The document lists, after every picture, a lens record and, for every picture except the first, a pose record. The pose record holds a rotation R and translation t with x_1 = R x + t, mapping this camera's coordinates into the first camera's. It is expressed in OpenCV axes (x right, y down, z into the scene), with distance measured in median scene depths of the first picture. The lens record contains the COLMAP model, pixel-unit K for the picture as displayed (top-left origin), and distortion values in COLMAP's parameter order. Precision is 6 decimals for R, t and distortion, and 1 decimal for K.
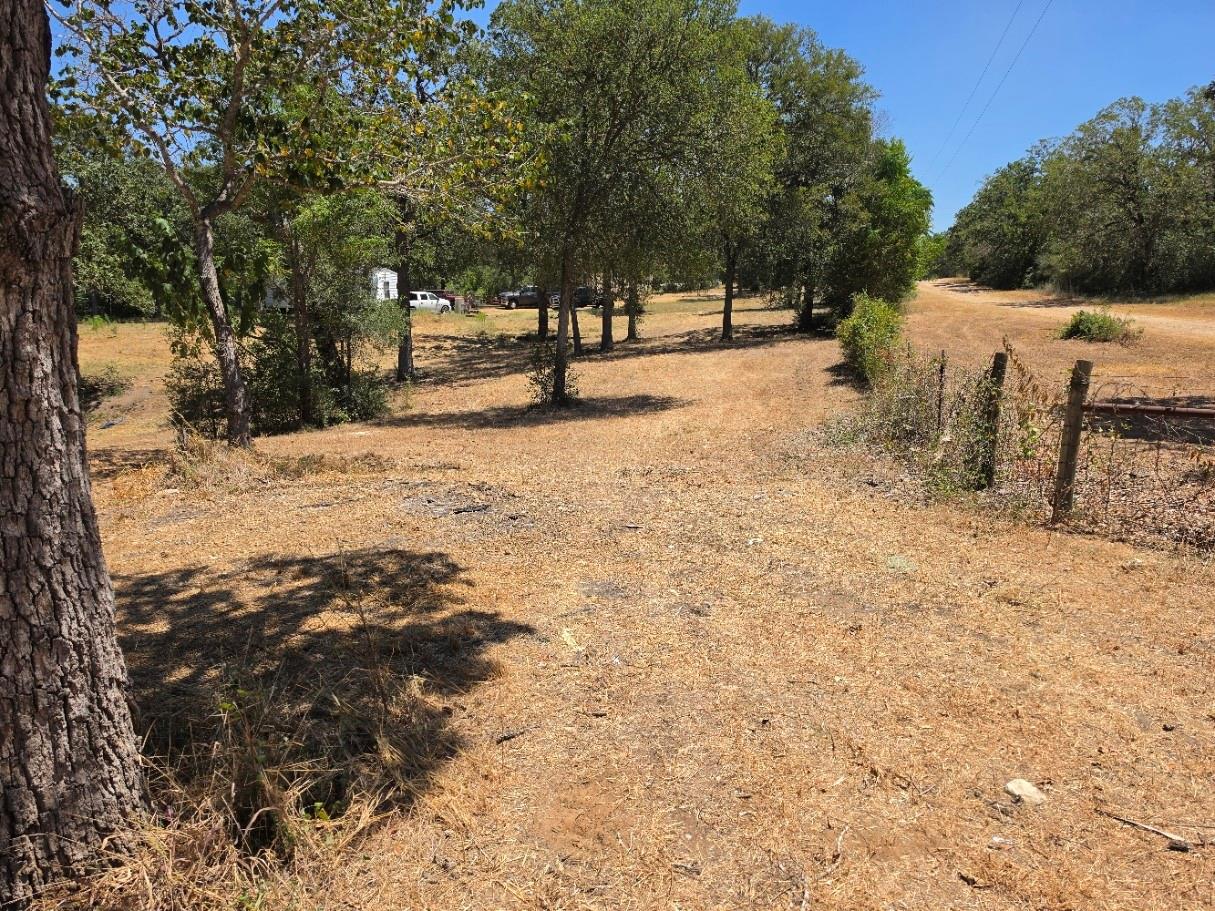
lens RADIAL K [[832.2, 0, 597.9], [0, 832.2, 460.7], [0, 0, 1]] dist [0.047733, -0.056428]
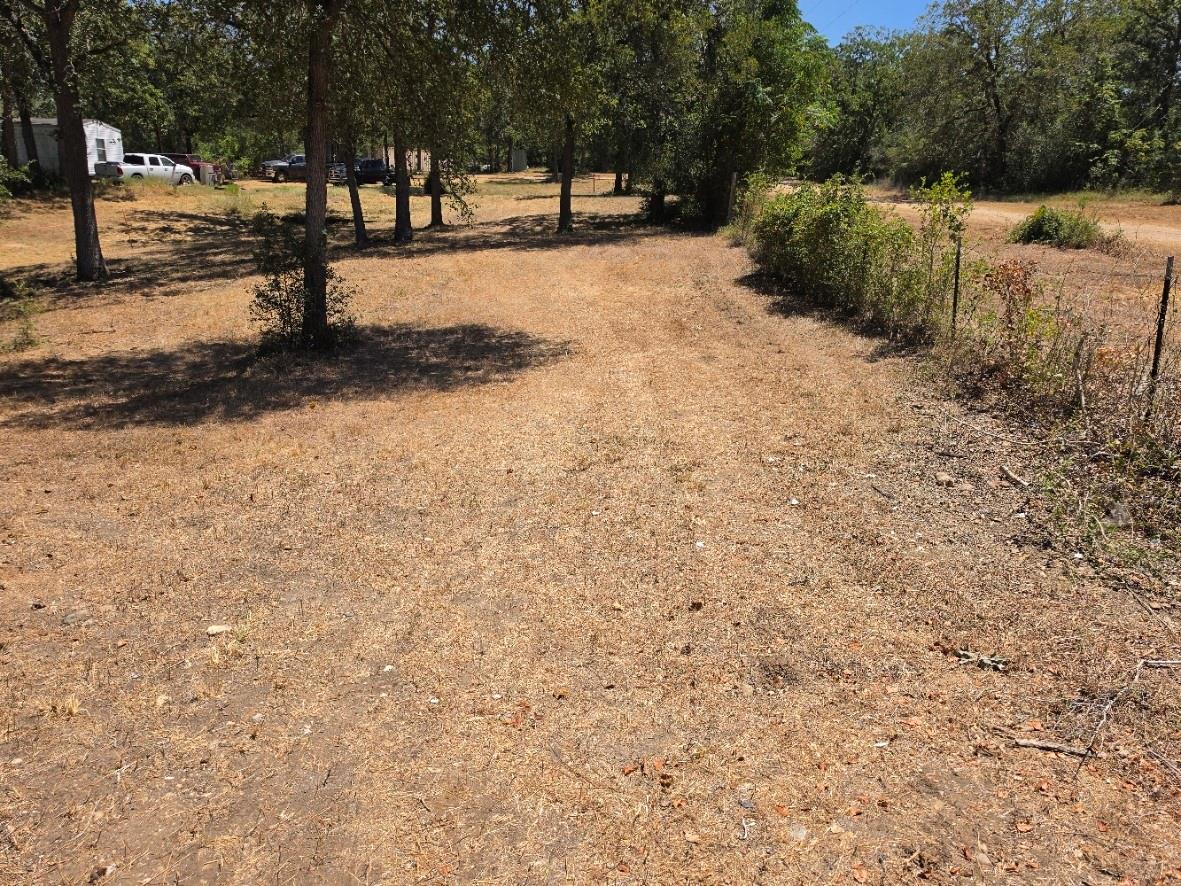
lens RADIAL K [[808.9, 0, 595.2], [0, 808.9, 451.1], [0, 0, 1]] dist [0.047733, -0.056428]
pose [[0.972206, -0.034779, 0.231530, 0.008206], [0.006095, 0.992329, 0.123471, -0.141230], [-0.234048, -0.118628, 0.964961, 0.972077]]
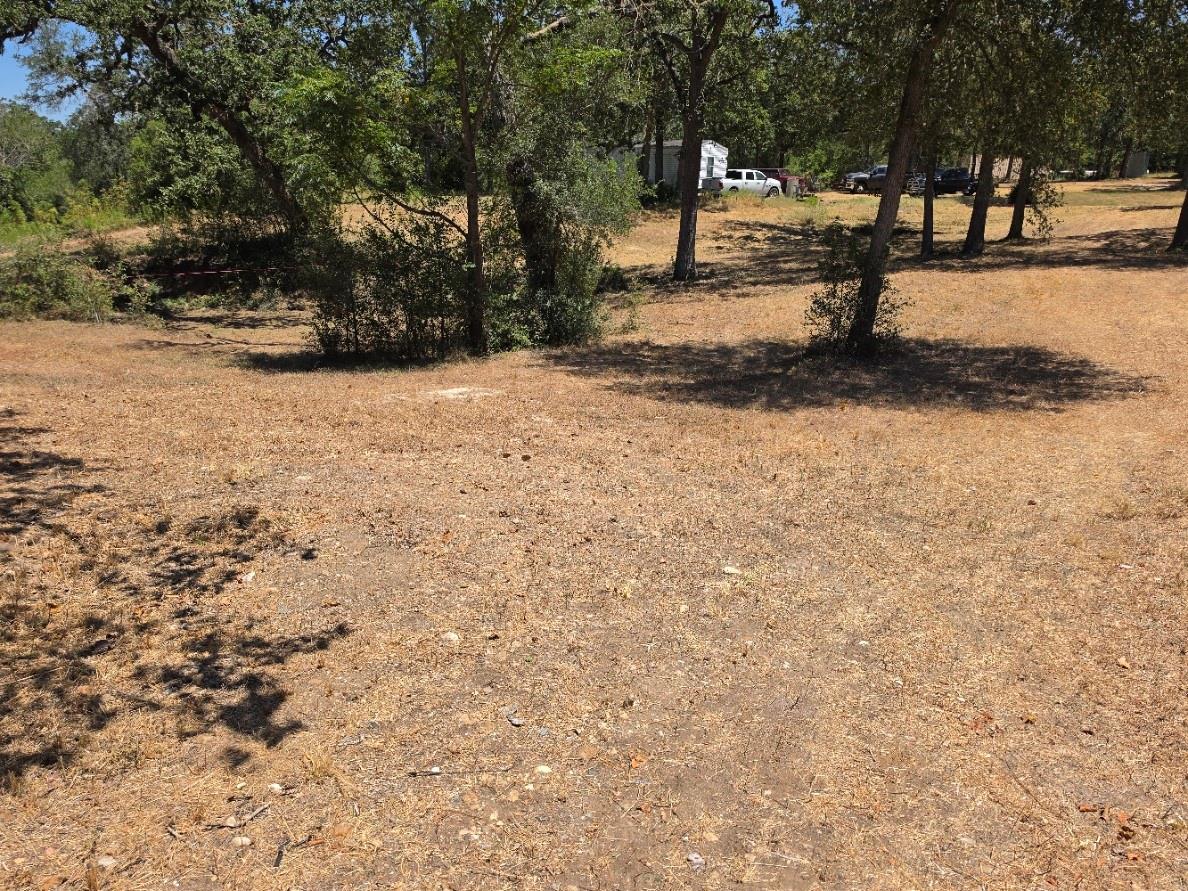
lens RADIAL K [[813.7, 0, 601.4], [0, 813.7, 462.1], [0, 0, 1]] dist [0.047733, -0.056428]
pose [[0.917876, 0.154754, -0.365451, 0.014301], [-0.104458, 0.982577, 0.153724, -0.136916], [0.382873, -0.102925, 0.918049, 0.922881]]
